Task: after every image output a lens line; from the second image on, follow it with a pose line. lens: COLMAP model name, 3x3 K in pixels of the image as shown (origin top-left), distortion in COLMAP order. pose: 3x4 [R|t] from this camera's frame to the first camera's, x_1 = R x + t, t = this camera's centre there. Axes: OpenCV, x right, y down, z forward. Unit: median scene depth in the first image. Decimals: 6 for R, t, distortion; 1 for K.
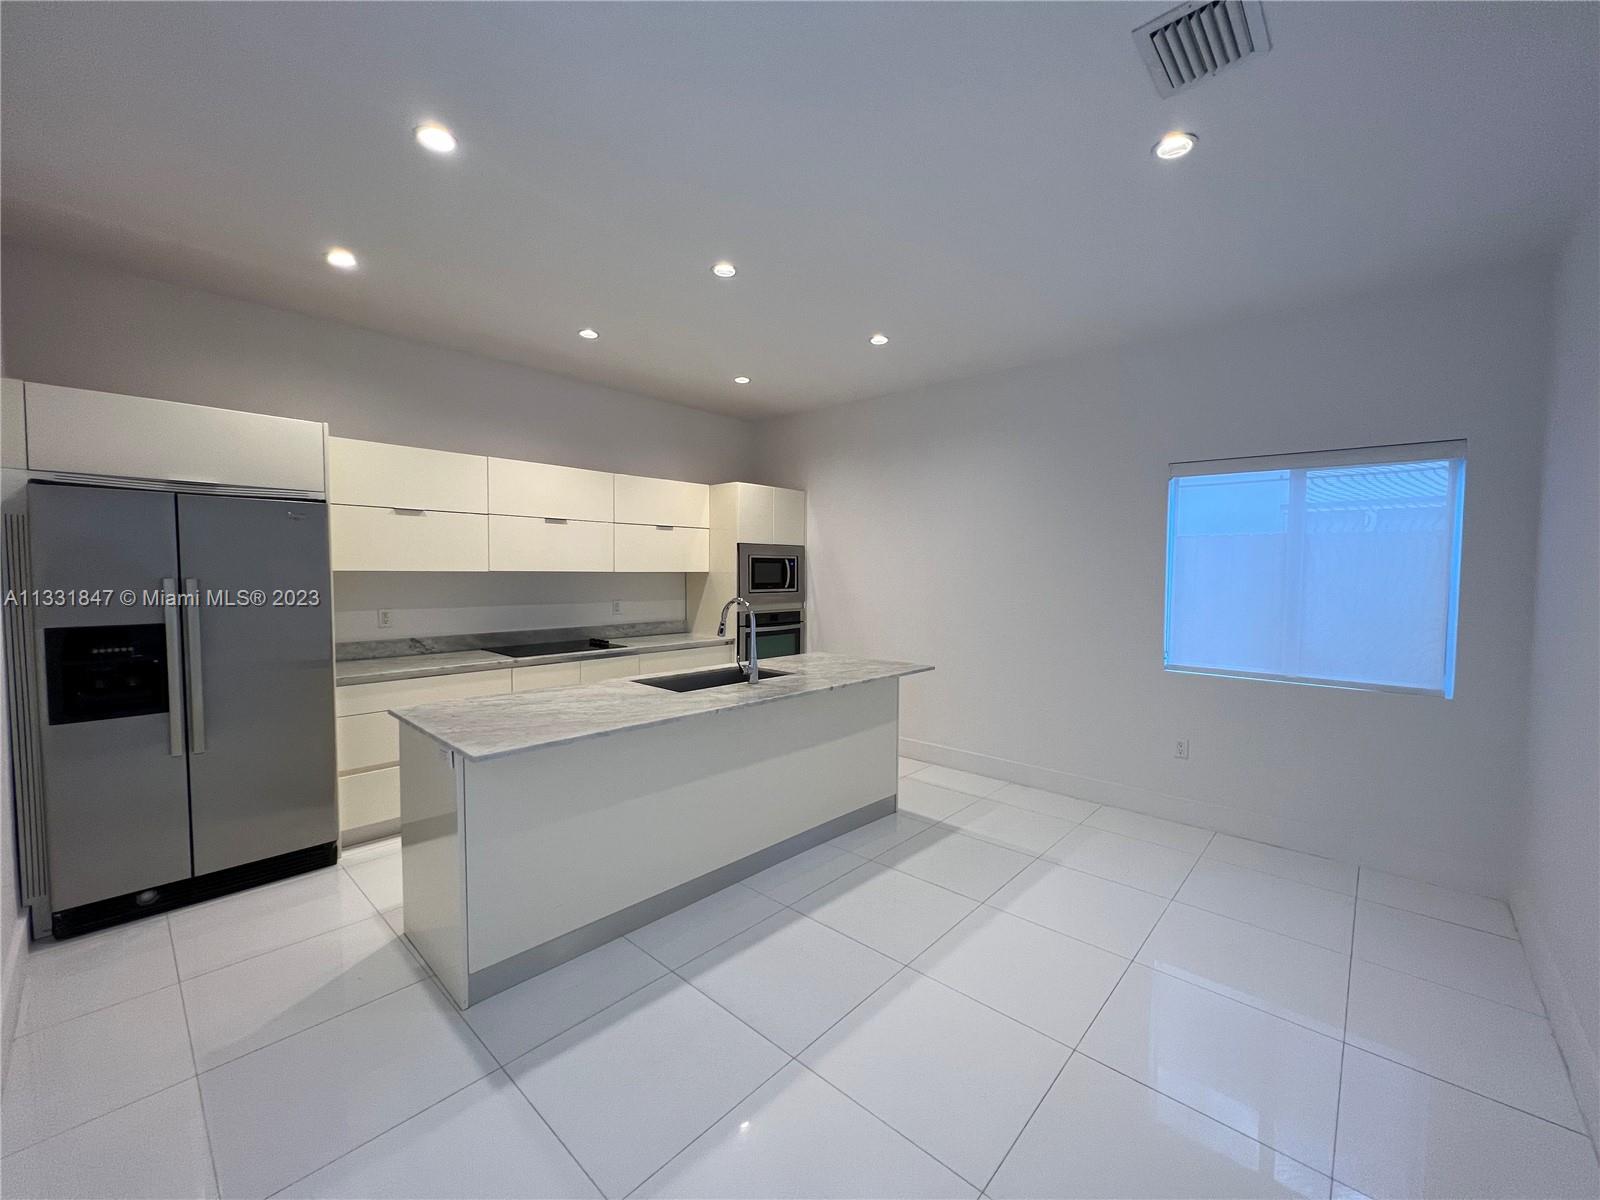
lens RADIAL K [[636.8, 0, 799.6], [0, 636.8, 603.2], [0, 0, 1]] dist [-0.001066, 0.000143]
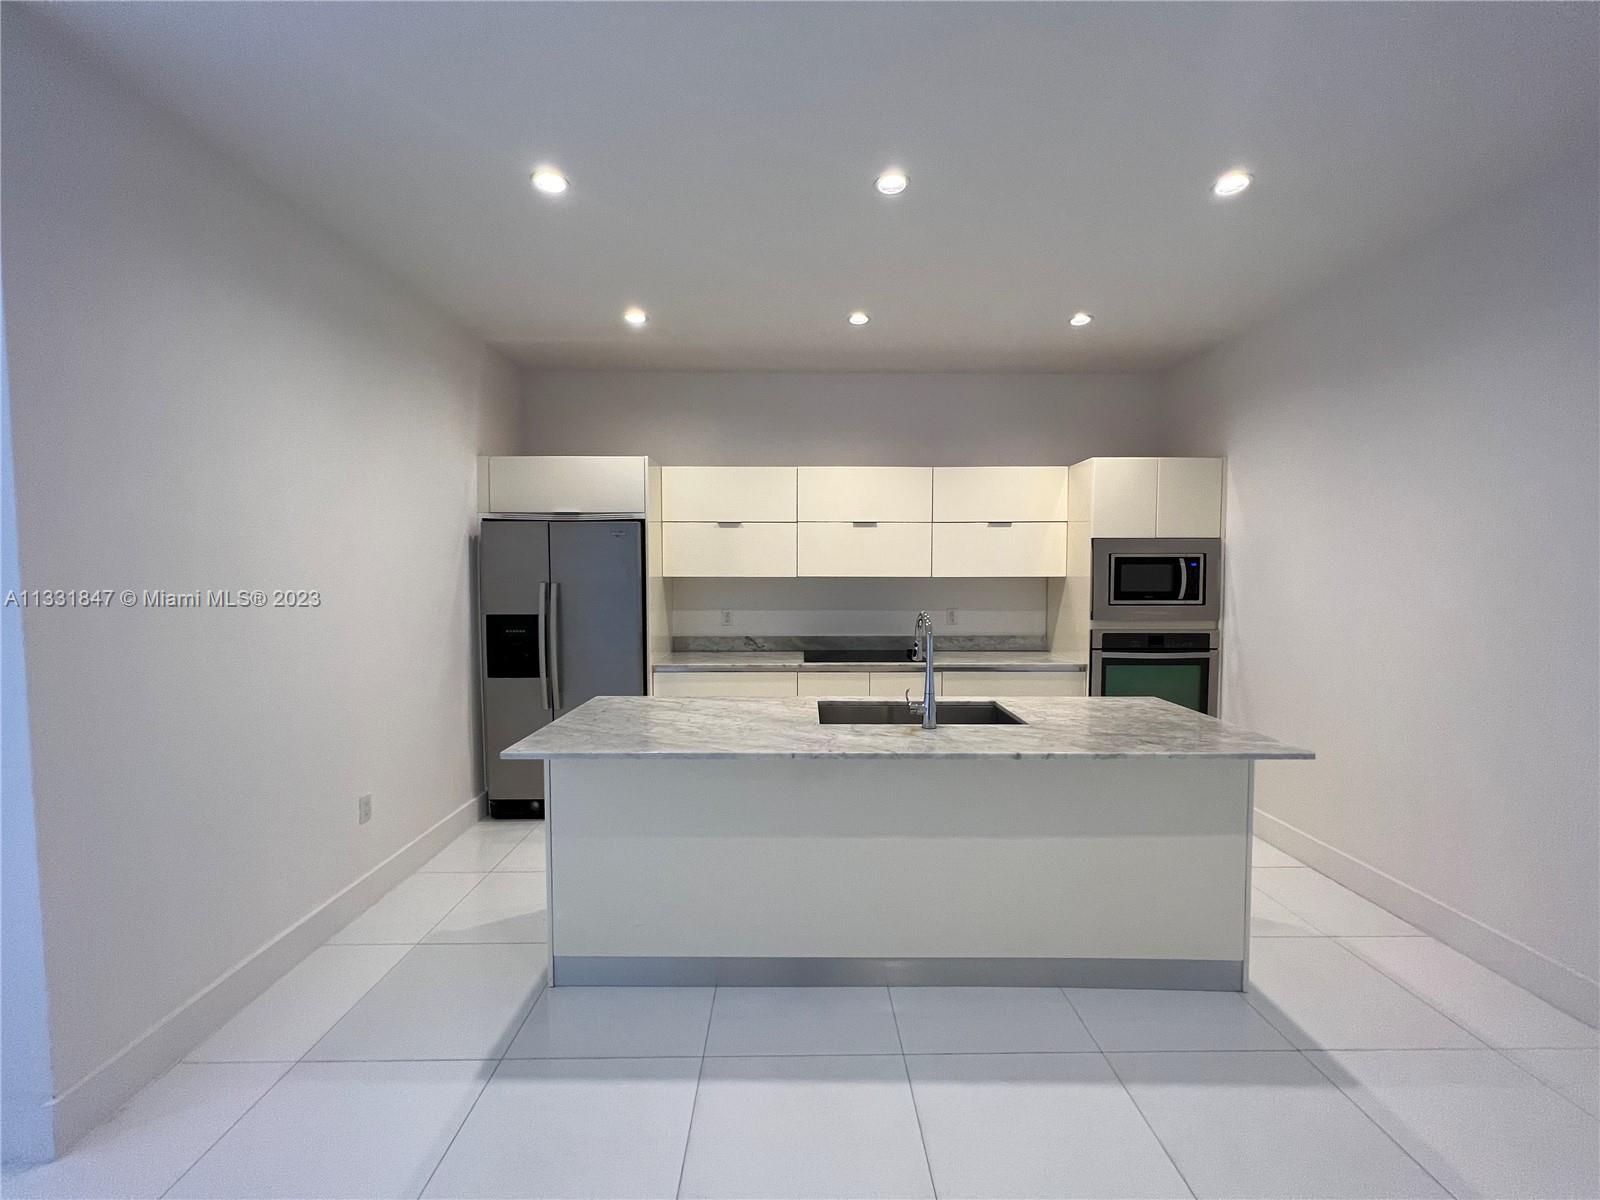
lens RADIAL K [[636.8, 0, 799.6], [0, 636.8, 603.2], [0, 0, 1]] dist [-0.001066, 0.000143]
pose [[0.685506, 0.027364, -0.727553, 0.265058], [-0.033281, 0.999427, 0.006232, -0.013243], [0.727306, 0.019941, 0.686024, 0.283243]]
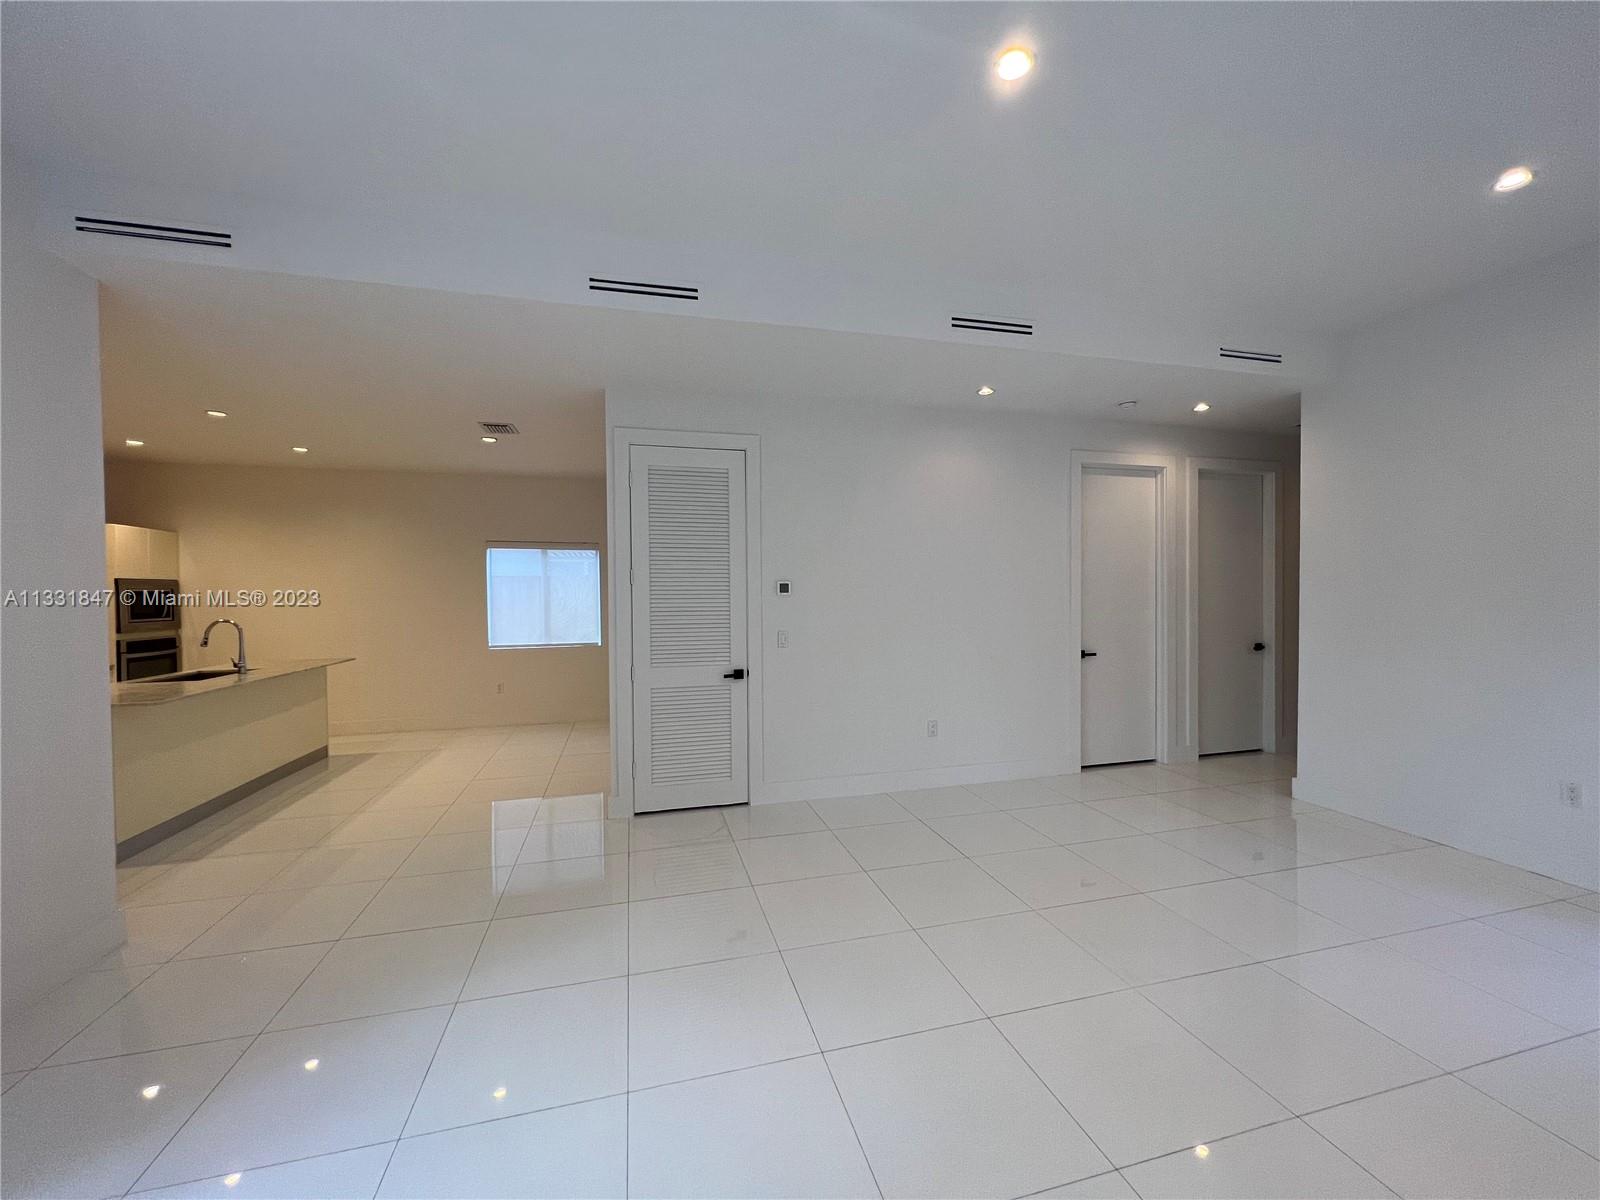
lens RADIAL K [[636.8, 0, 799.6], [0, 636.8, 603.2], [0, 0, 1]] dist [-0.001066, 0.000143]
pose [[0.534414, -0.023678, 0.844891, -0.492246], [0.054164, 0.998512, -0.006277, 0.025322], [-0.843486, 0.049117, 0.534901, -0.750491]]
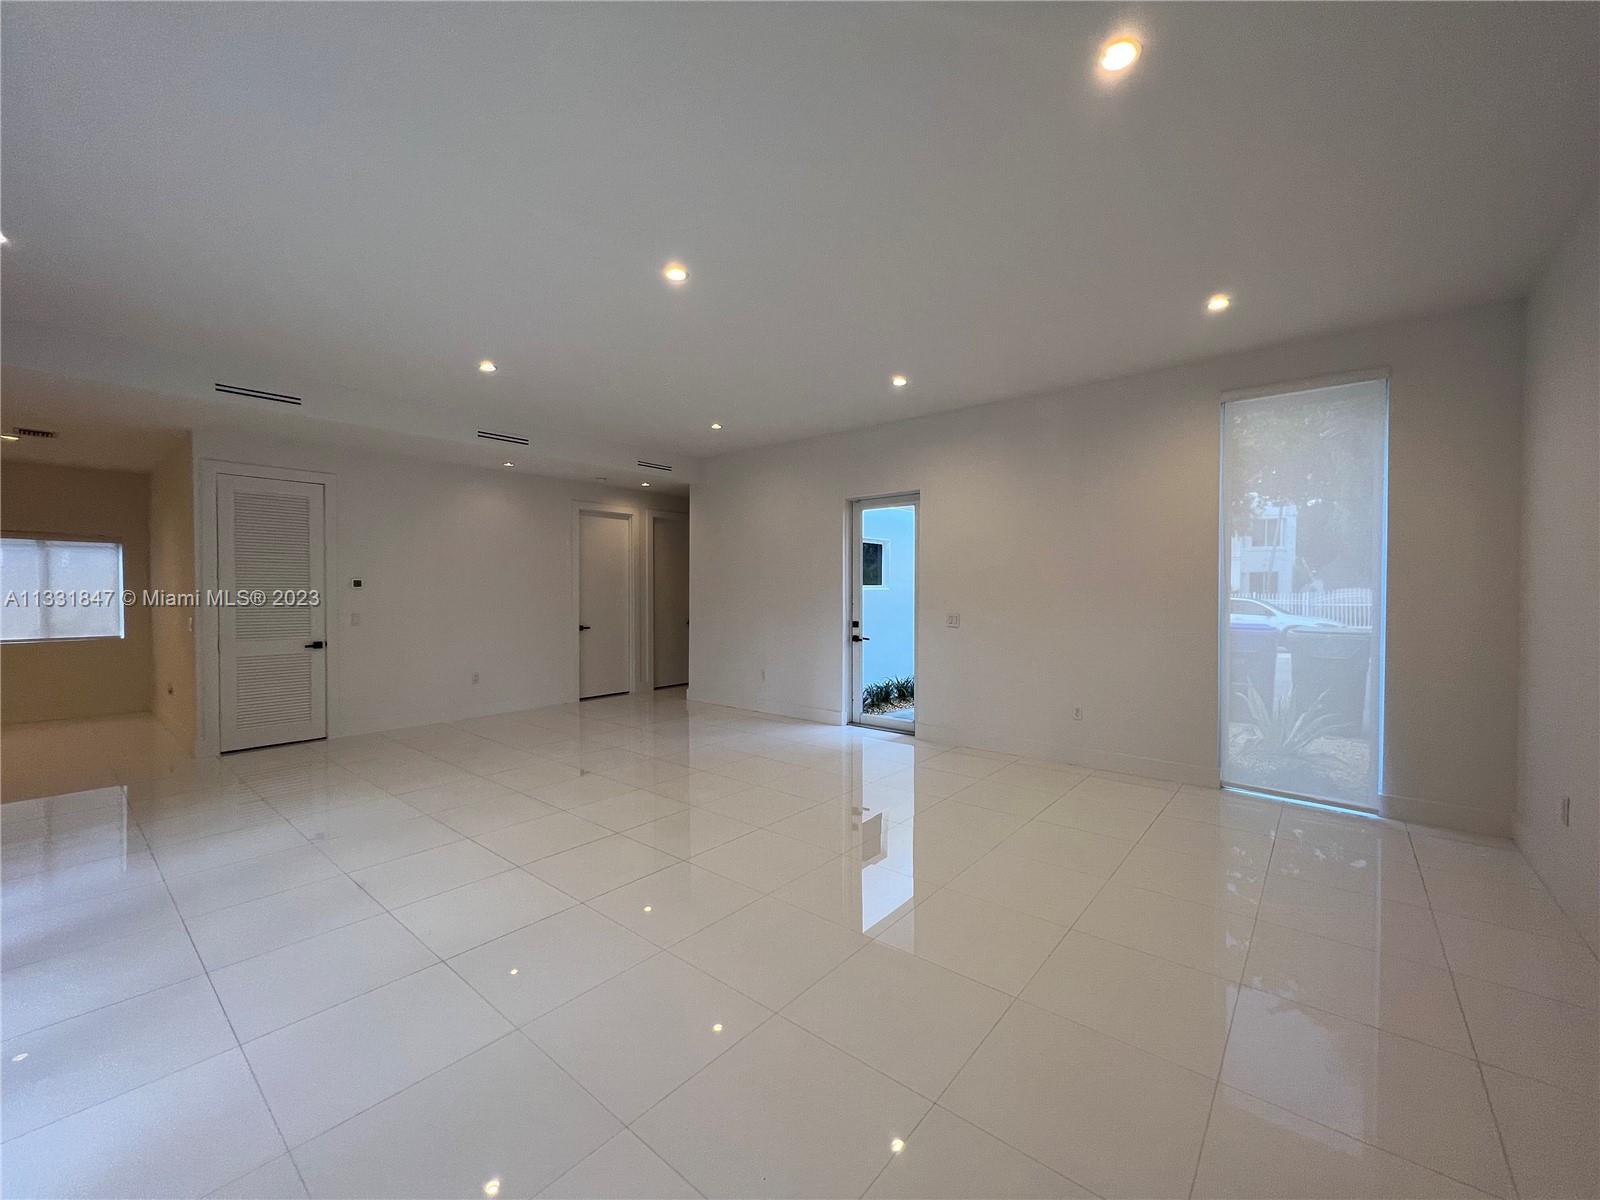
lens RADIAL K [[650.6, 0, 800.0], [0, 650.6, 600.0], [0, 0, 1]] dist [-0.000585, -0.000332]
pose [[-0.039760, -0.018152, 0.999044, -1.180090], [0.050269, 0.998533, 0.020143, 0.051833], [-0.997944, 0.051022, -0.038789, -1.141235]]
